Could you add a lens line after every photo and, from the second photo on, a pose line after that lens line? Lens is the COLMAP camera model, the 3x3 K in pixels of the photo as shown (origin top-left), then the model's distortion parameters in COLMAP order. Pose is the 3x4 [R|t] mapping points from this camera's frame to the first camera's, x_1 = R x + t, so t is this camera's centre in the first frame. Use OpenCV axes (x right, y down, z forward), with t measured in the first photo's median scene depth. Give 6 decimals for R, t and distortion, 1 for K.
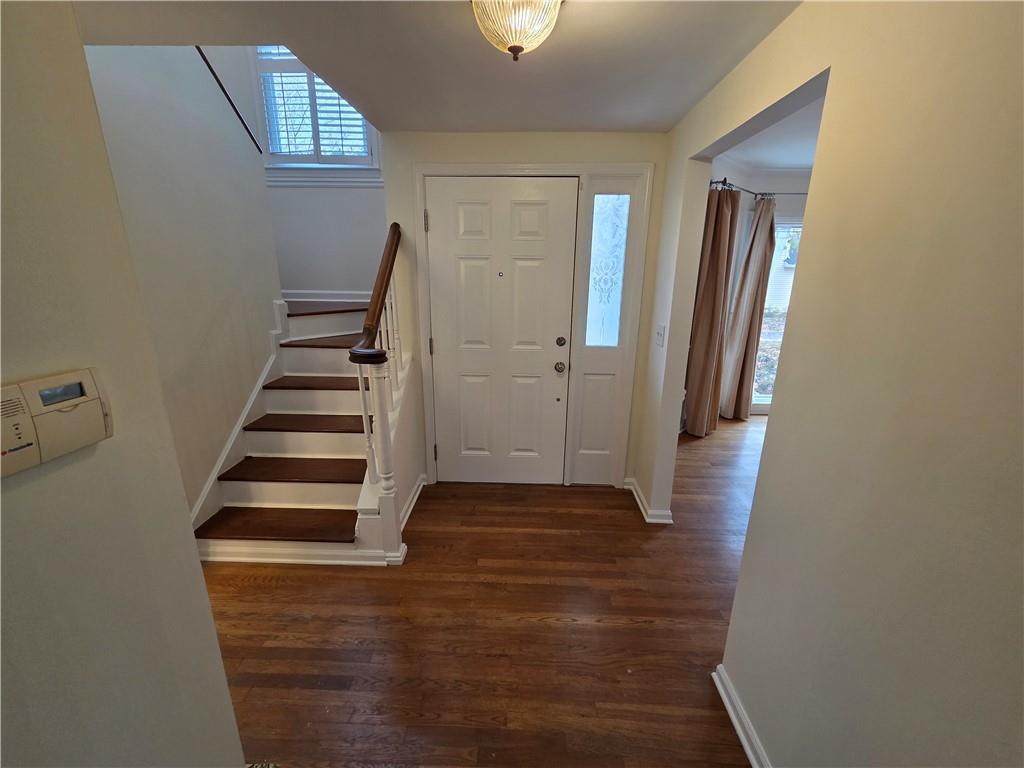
lens RADIAL K [[419.7, 0, 510.9], [0, 419.7, 382.9], [0, 0, 1]] dist [0.003355, 0.000091]
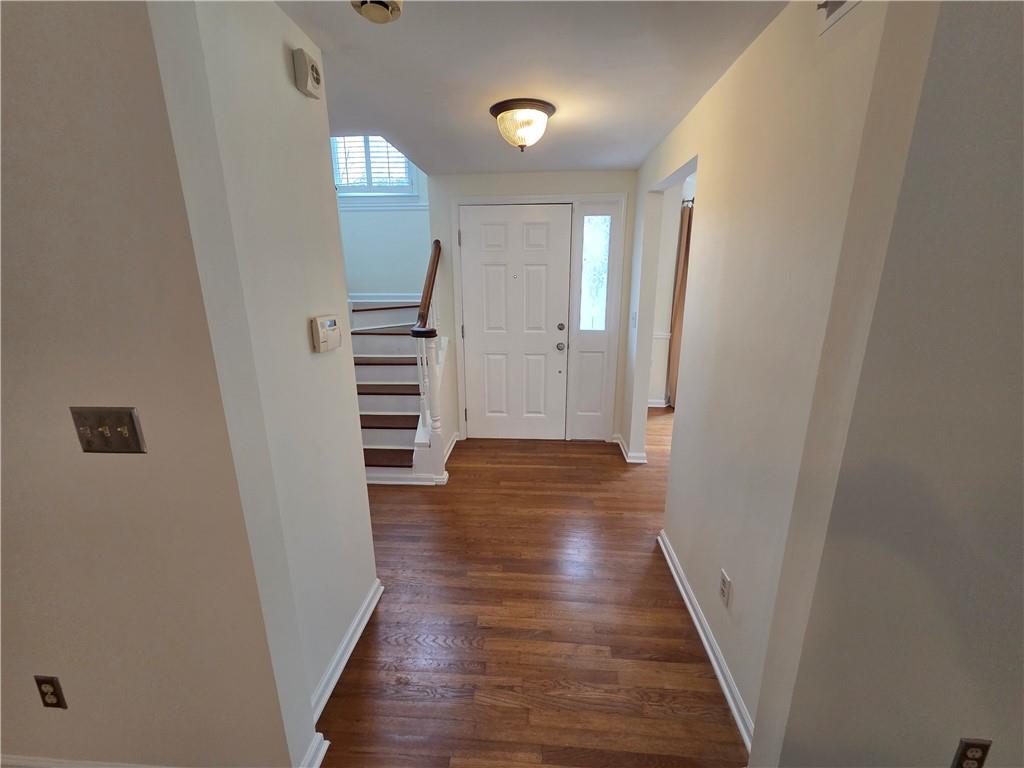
lens RADIAL K [[419.7, 0, 513.7], [0, 419.7, 384.7], [0, 0, 1]] dist [0.003355, 0.000091]
pose [[0.999512, -0.008290, -0.030123, 0.009097], [0.007947, 0.999903, -0.011476, 0.100568], [0.030215, 0.011231, 0.999480, -0.330523]]
